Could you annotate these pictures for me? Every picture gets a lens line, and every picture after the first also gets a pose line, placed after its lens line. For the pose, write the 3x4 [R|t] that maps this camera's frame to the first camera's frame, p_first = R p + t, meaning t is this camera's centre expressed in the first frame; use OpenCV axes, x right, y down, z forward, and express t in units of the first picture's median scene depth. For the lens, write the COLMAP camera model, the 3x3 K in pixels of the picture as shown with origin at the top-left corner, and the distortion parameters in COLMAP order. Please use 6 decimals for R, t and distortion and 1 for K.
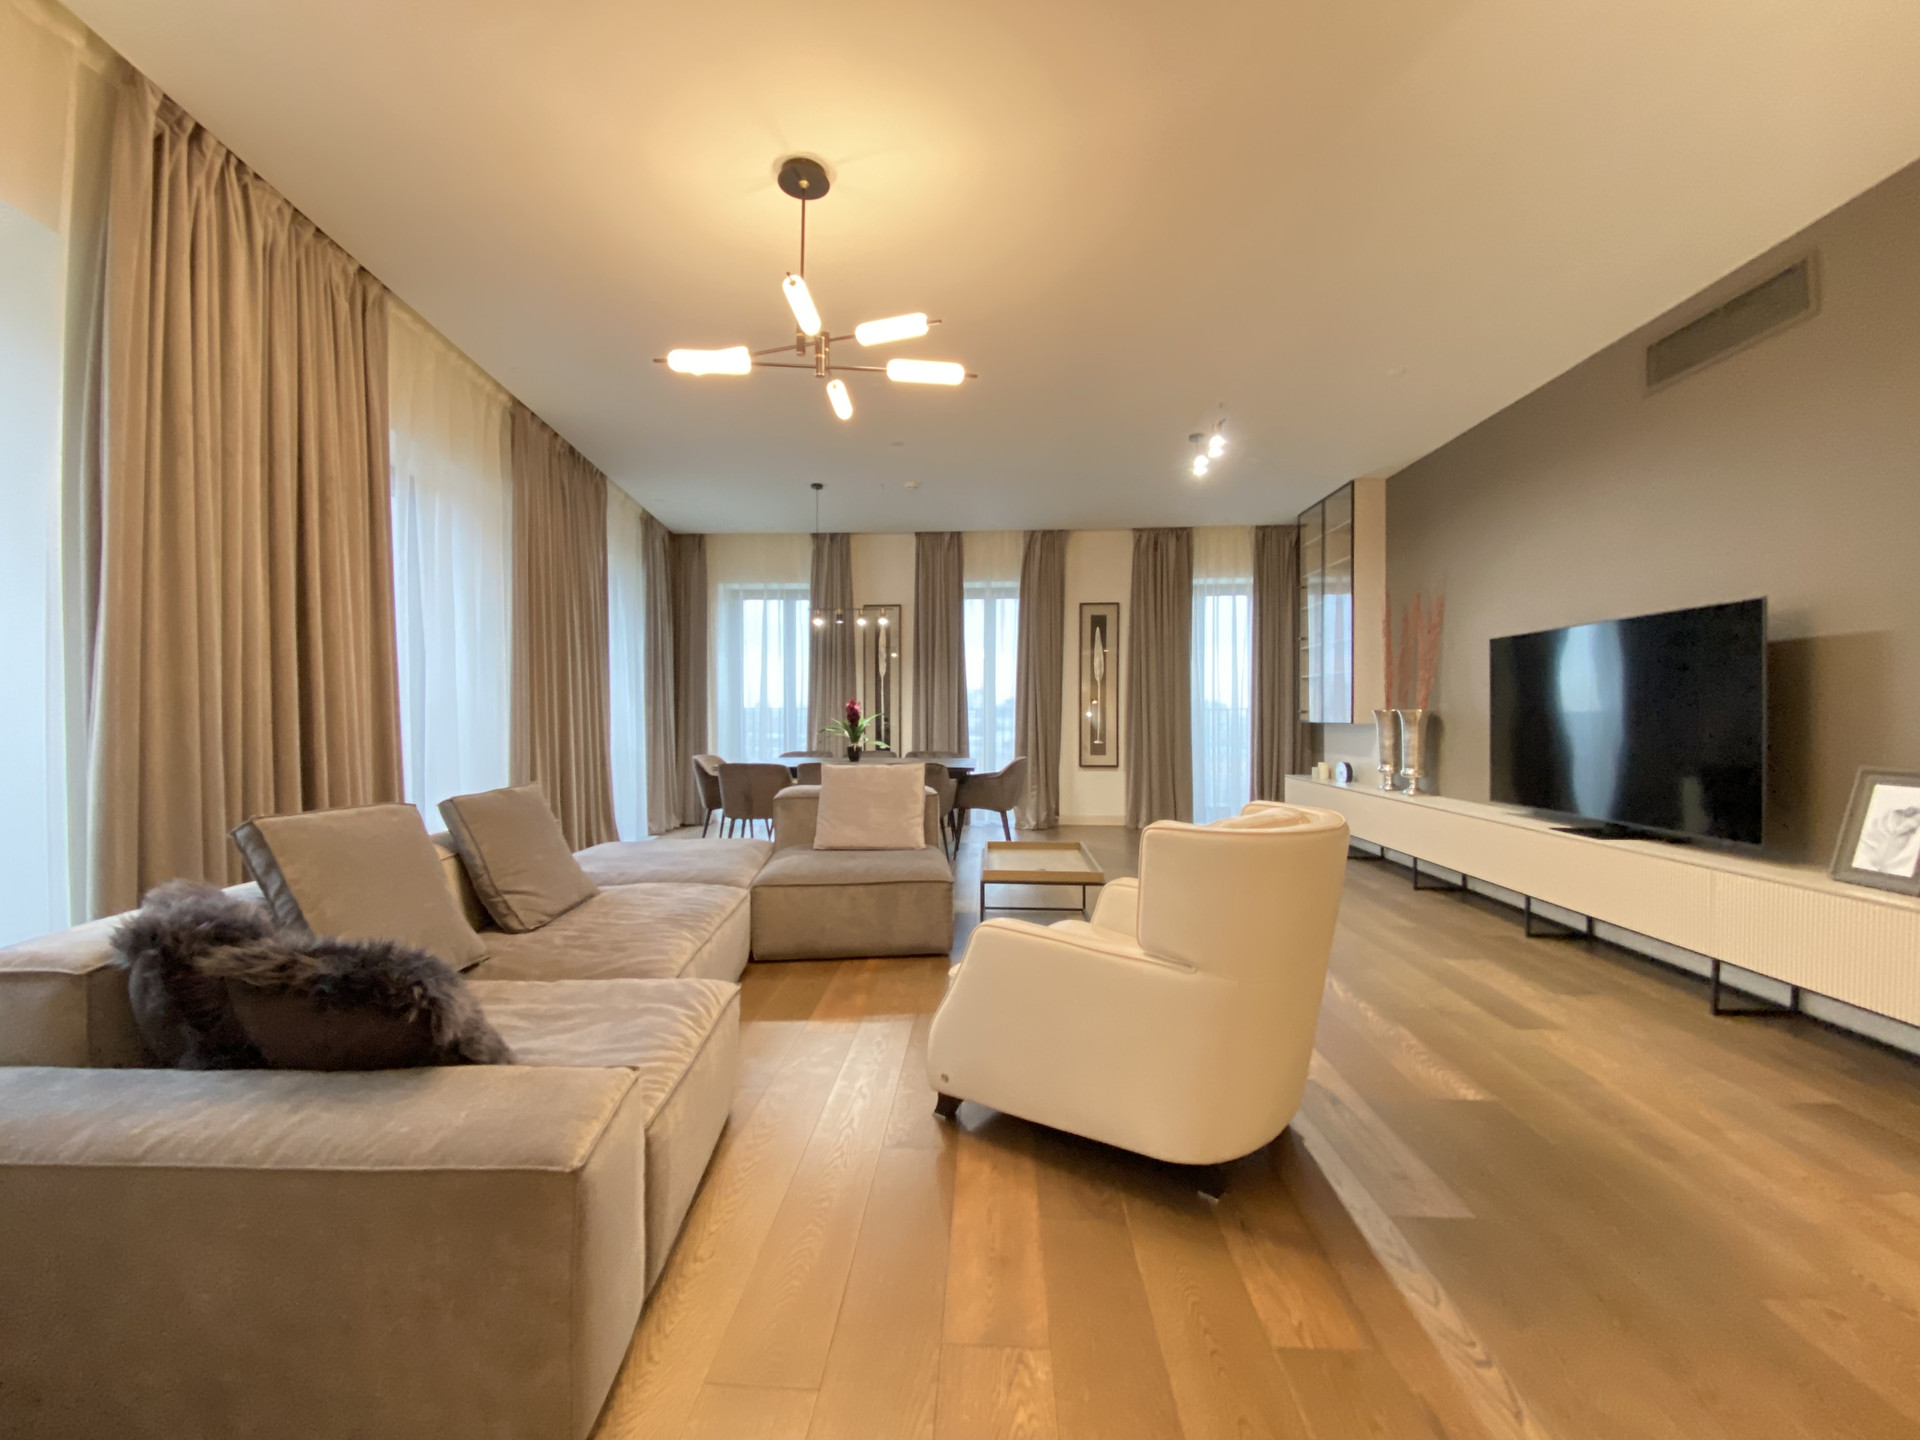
lens RADIAL K [[784.6, 0, 935.1], [0, 784.6, 717.6], [0, 0, 1]] dist [0.015679, -0.020758]
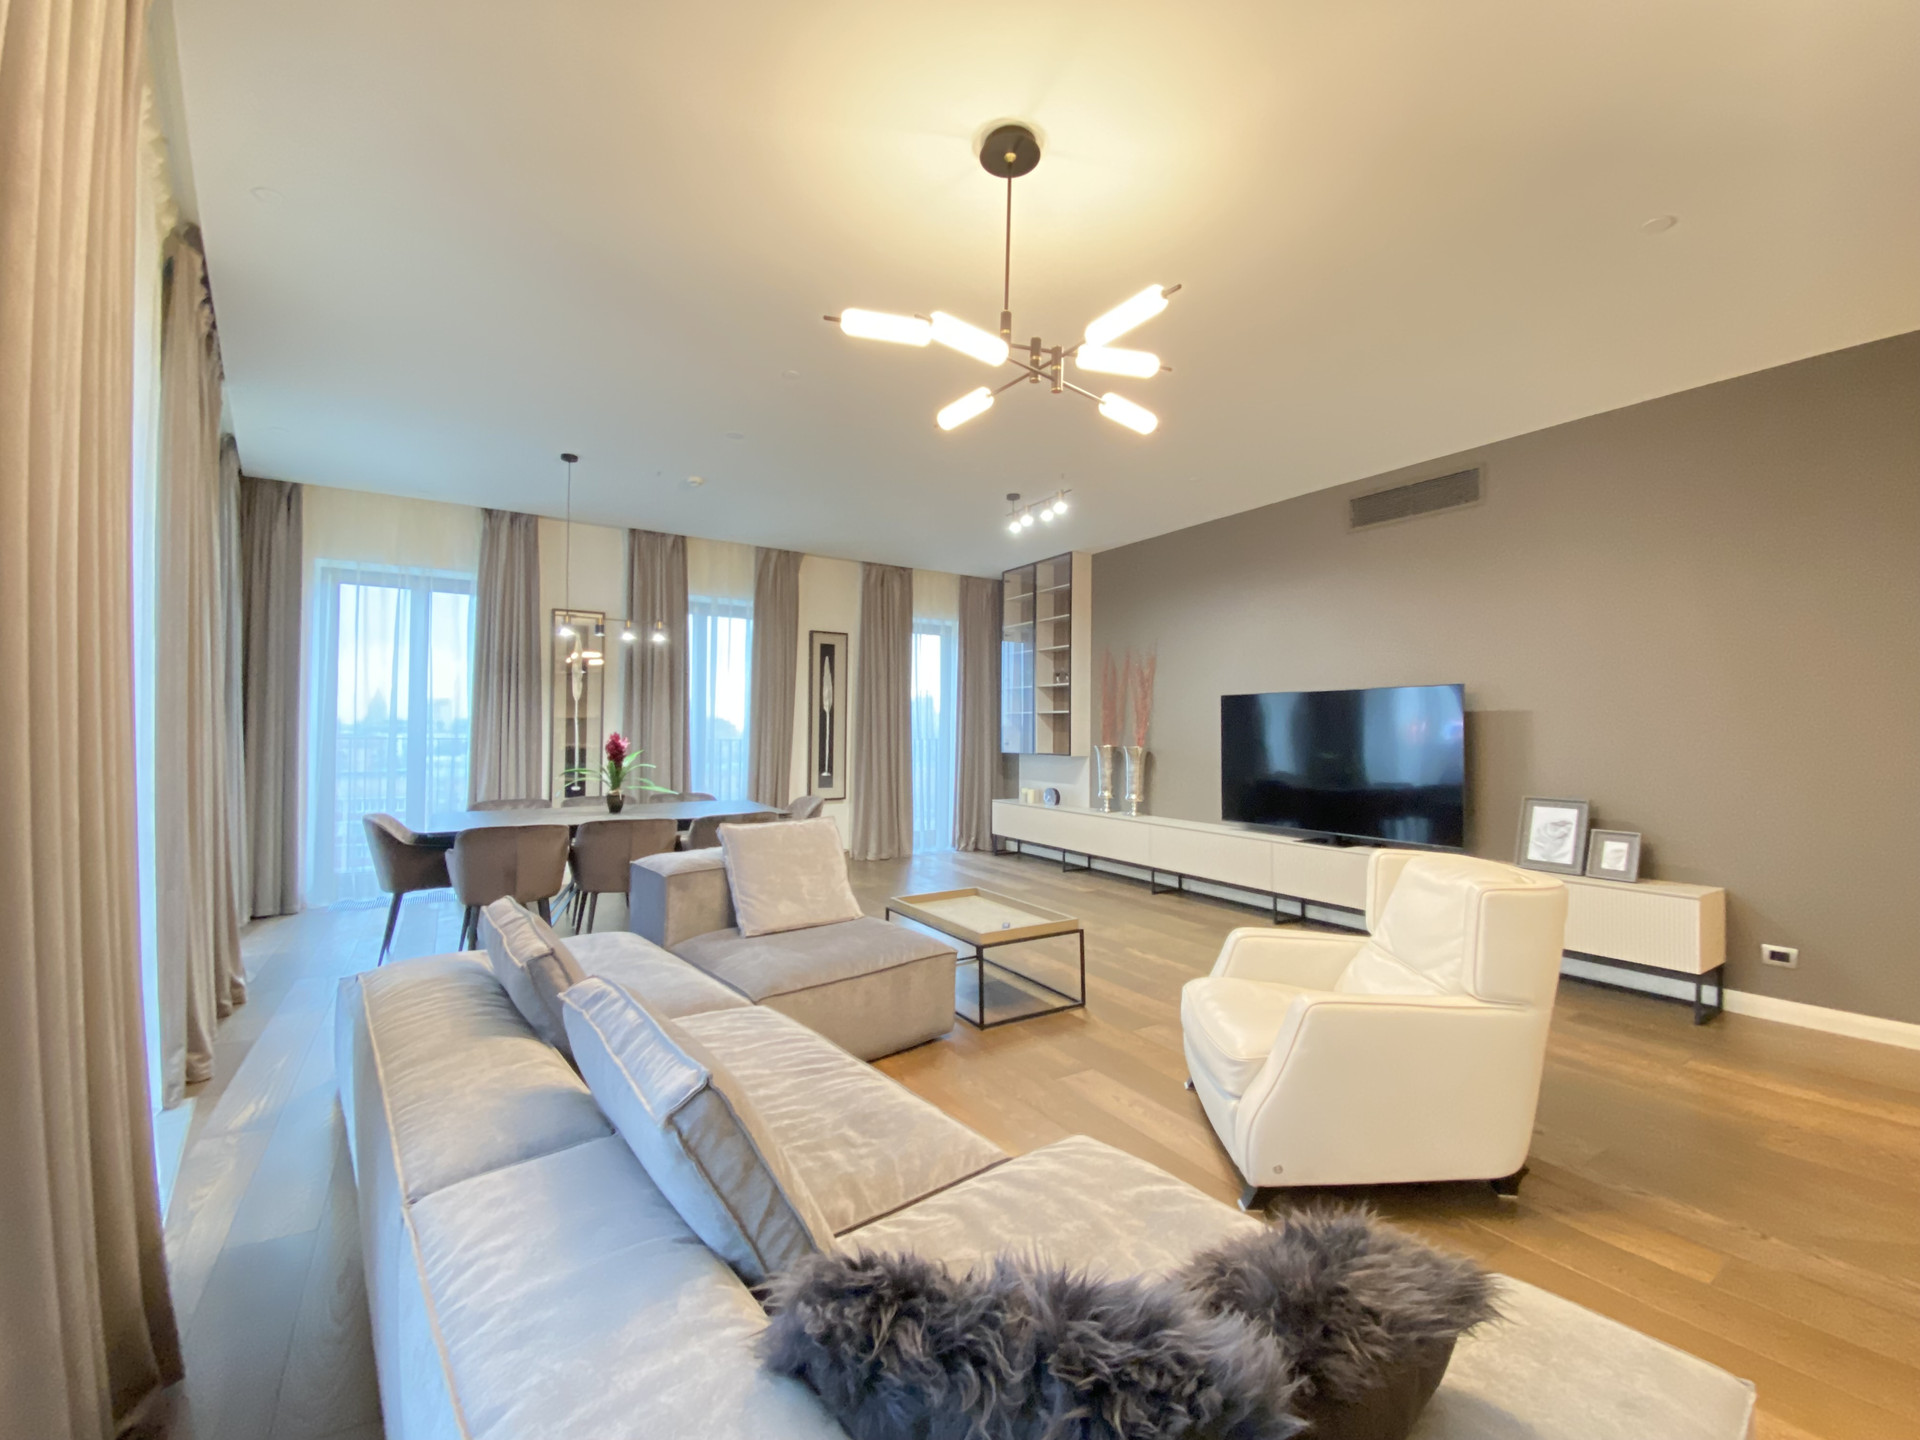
lens RADIAL K [[784.4, 0, 960.0], [0, 784.4, 720.0], [0, 0, 1]] dist [0.017928, -0.021050]
pose [[0.812603, 0.014420, 0.582639, -0.319591], [-0.003933, 0.999807, -0.019259, -0.025571], [-0.582804, 0.013358, 0.812503, 0.160676]]
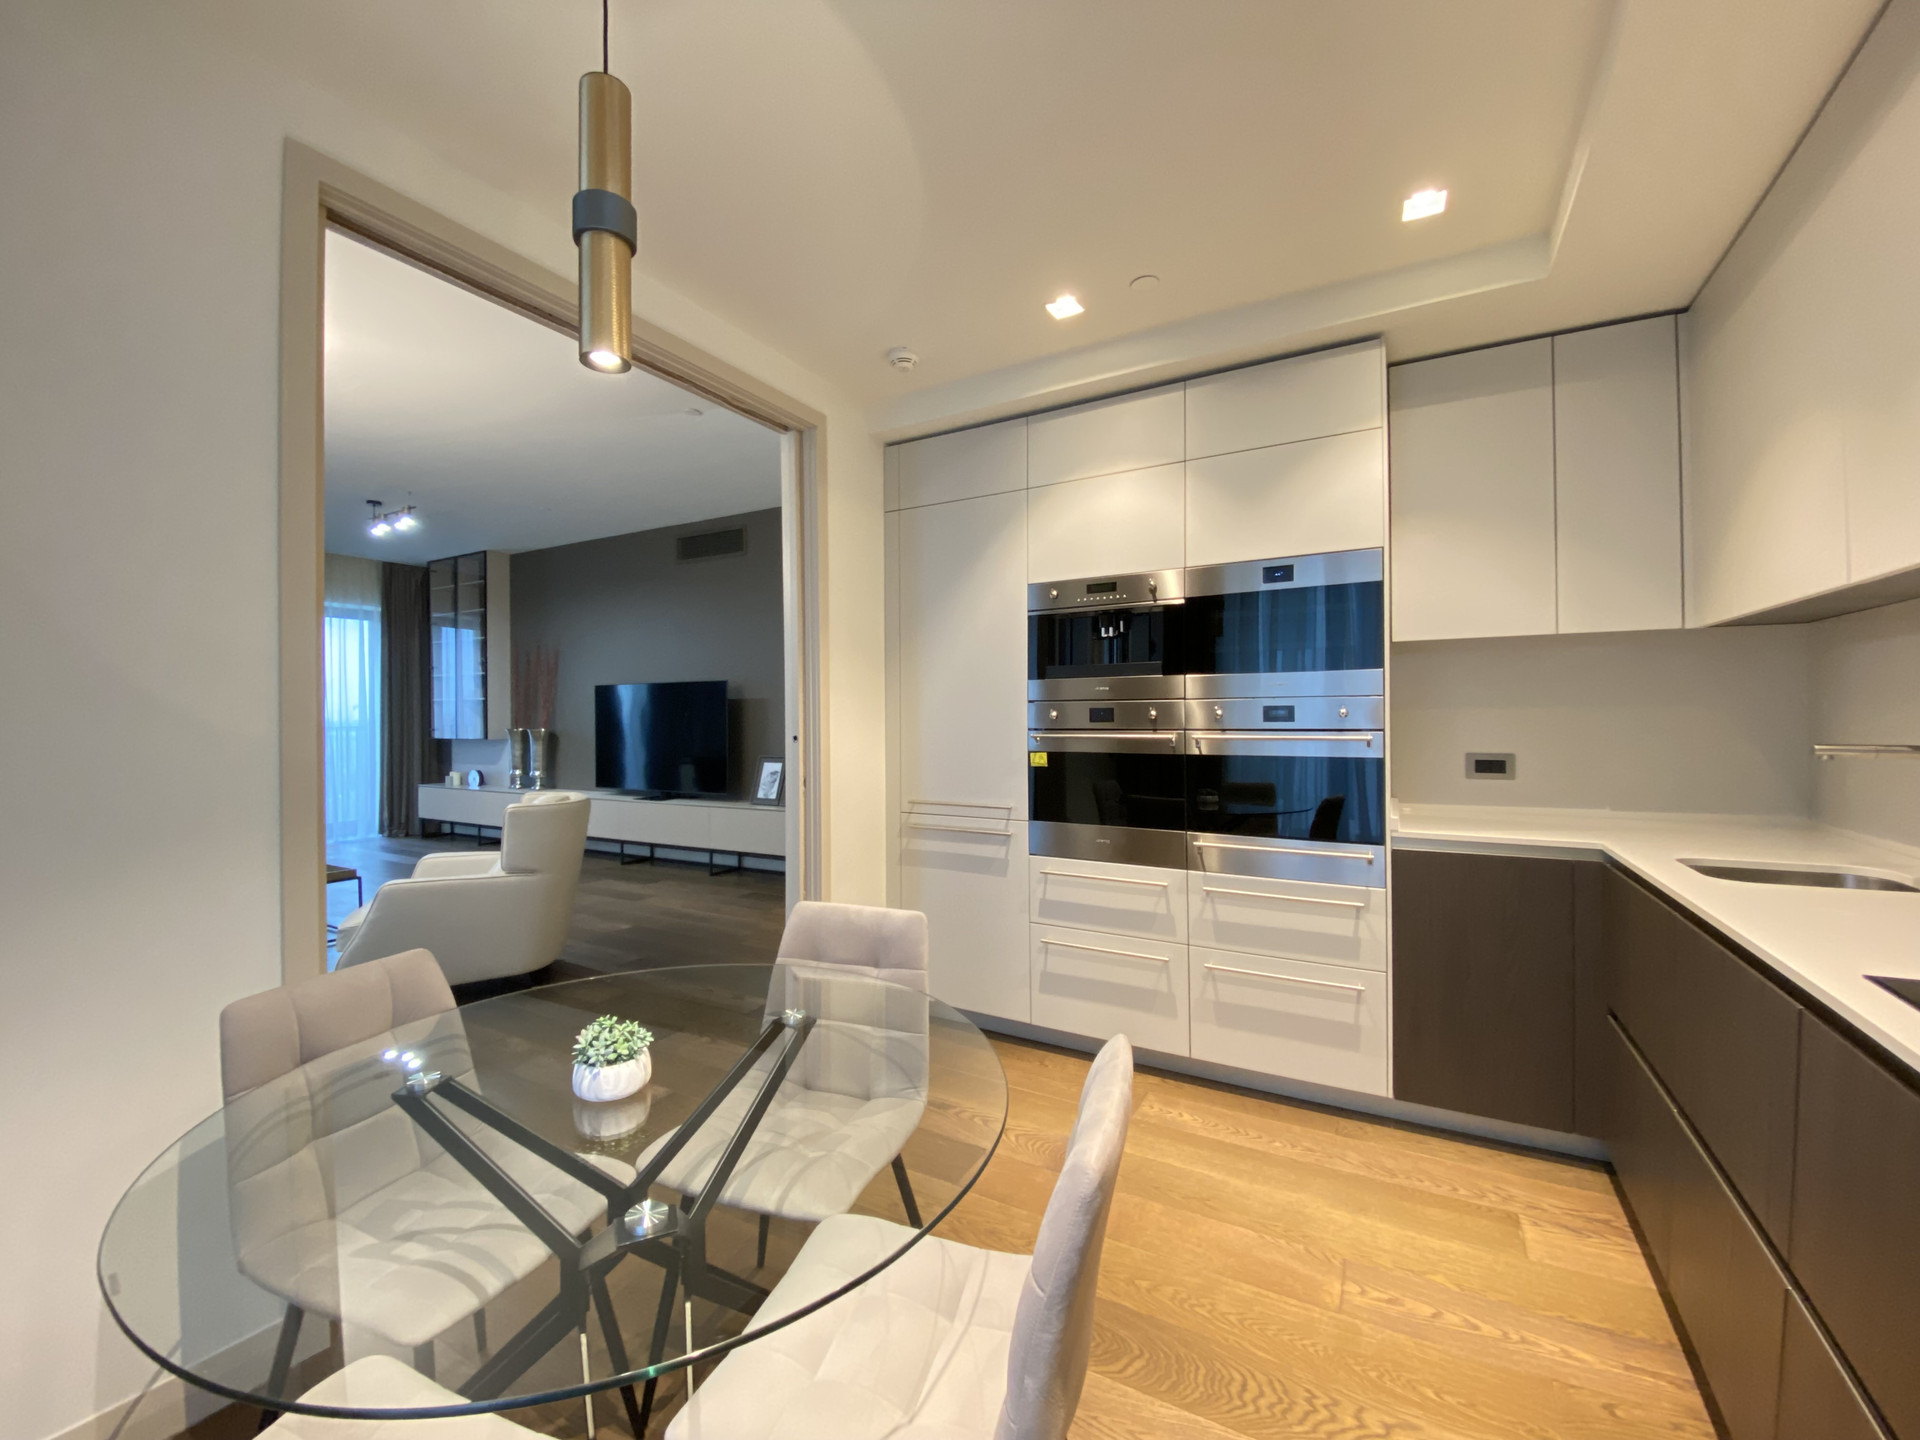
lens RADIAL K [[784.4, 0, 960.0], [0, 784.4, 720.0], [0, 0, 1]] dist [0.017928, -0.021050]
pose [[0.431953, -0.005988, 0.901876, -0.325400], [0.011132, 0.999937, 0.001307, -0.019039], [-0.901828, 0.009475, 0.431992, -0.277445]]
